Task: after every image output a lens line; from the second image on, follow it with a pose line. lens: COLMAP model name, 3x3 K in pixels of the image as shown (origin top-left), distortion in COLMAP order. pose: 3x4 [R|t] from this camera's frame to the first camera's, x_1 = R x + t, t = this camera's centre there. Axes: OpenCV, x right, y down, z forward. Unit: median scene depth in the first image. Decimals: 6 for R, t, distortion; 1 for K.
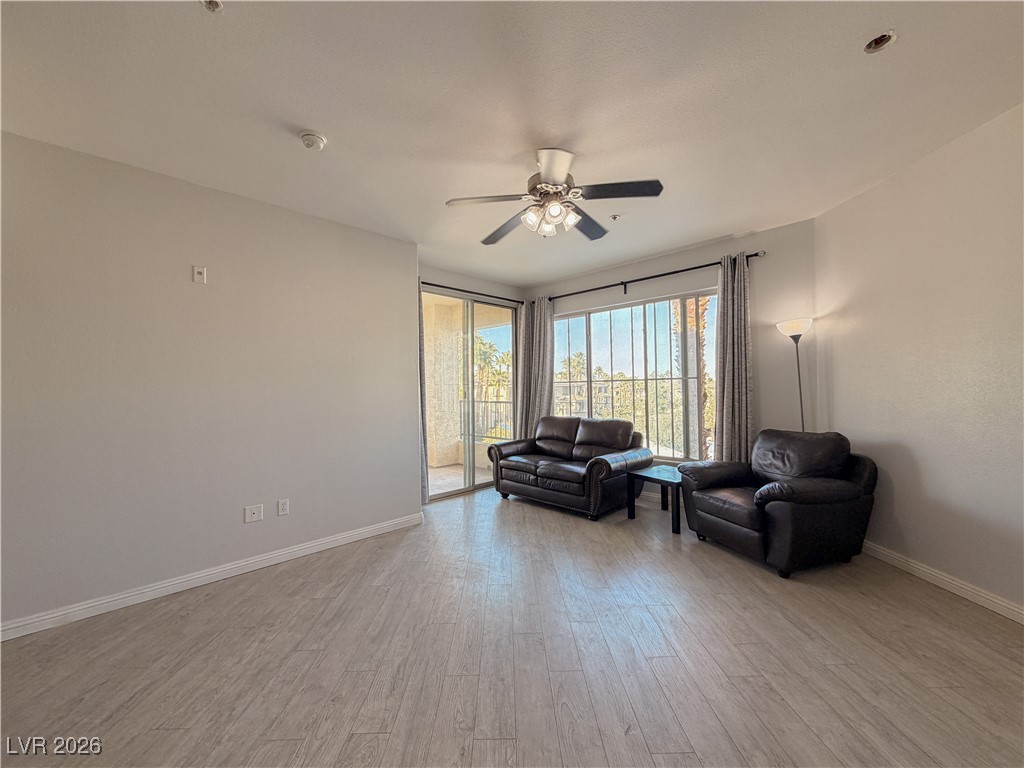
lens RADIAL K [[417.0, 0, 508.8], [0, 417.0, 385.4], [0, 0, 1]] dist [-0.000513, 0.000168]
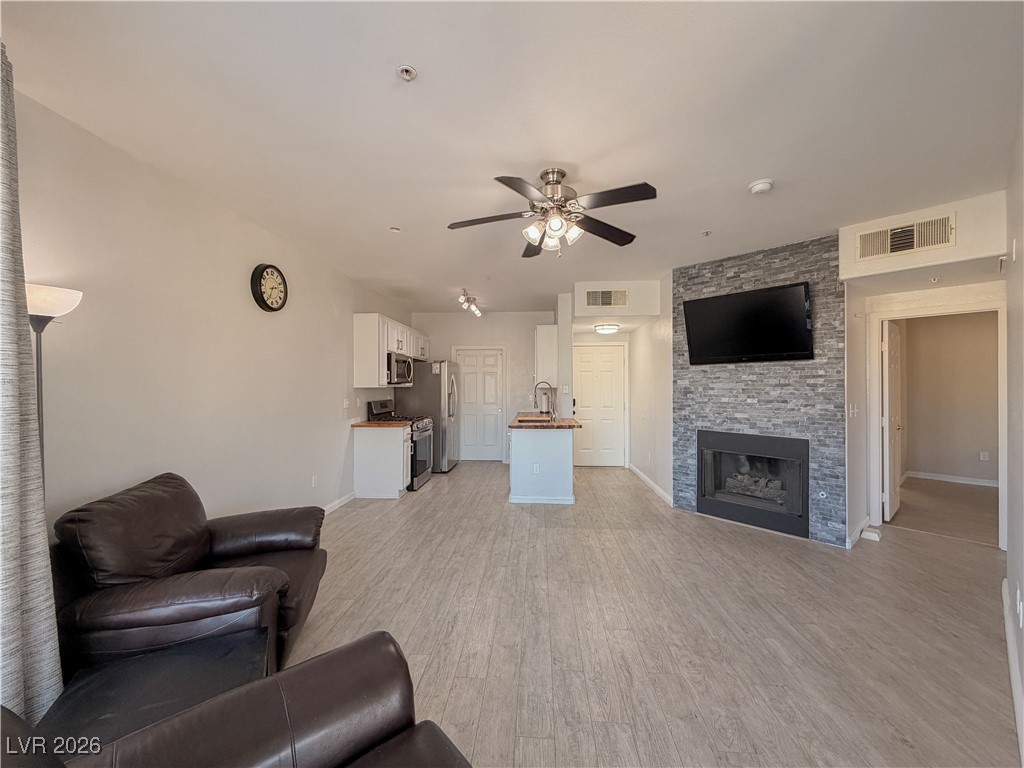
lens RADIAL K [[405.3, 0, 509.8], [0, 405.3, 384.2], [0, 0, 1]] dist [-0.001001, -0.000046]
pose [[-0.996479, 0.017937, 0.081904, 0.087028], [0.017328, 0.999817, -0.008138, -0.022863], [-0.082035, -0.006690, -0.996607, 1.291892]]
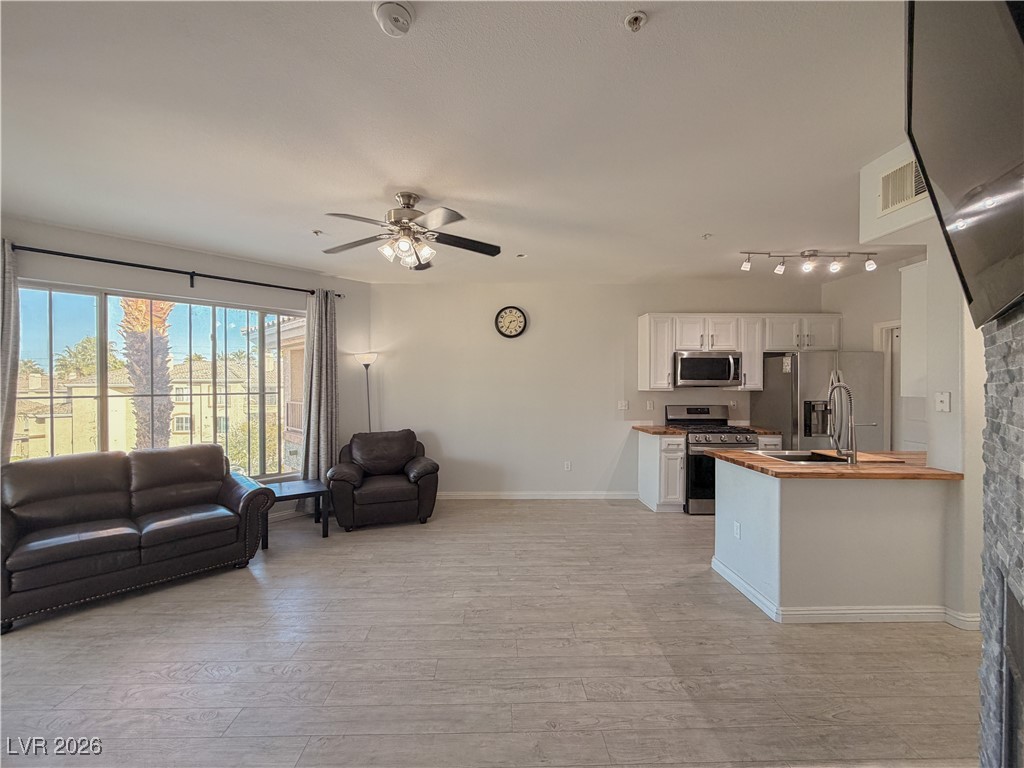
lens RADIAL K [[411.2, 0, 506.5], [0, 411.2, 387.5], [0, 0, 1]] dist [-0.000370, 0.000008]
pose [[-0.016504, 0.009745, 0.999816, -0.628400], [-0.003507, 0.999946, -0.009804, -0.026467], [-0.999858, -0.003668, -0.016468, 0.500005]]
